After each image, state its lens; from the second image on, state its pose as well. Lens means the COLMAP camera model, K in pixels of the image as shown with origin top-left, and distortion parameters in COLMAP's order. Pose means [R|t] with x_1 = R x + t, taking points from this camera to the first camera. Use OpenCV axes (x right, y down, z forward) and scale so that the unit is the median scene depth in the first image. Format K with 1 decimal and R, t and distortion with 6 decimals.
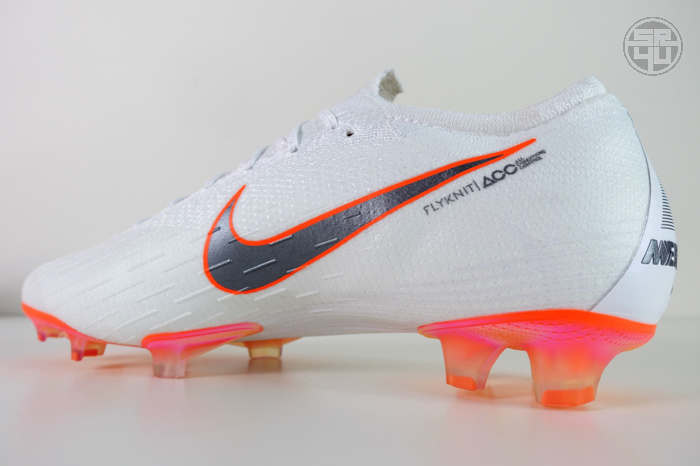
lens RADIAL K [[480.4, 0, 352.3], [0, 480.4, 222.3], [0, 0, 1]] dist [-0.009038, -0.001867]
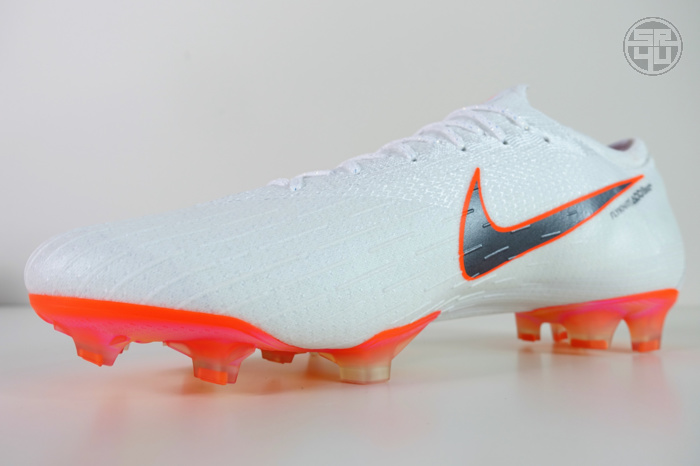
lens RADIAL K [[480.4, 0, 352.3], [0, 480.4, 222.3], [0, 0, 1]] dist [-0.009038, -0.001867]
pose [[0.701145, 0.084198, 0.708029, -1.210391], [-0.099201, 0.994865, -0.020071, 0.085239], [-0.706084, -0.056164, 0.705898, 0.550926]]
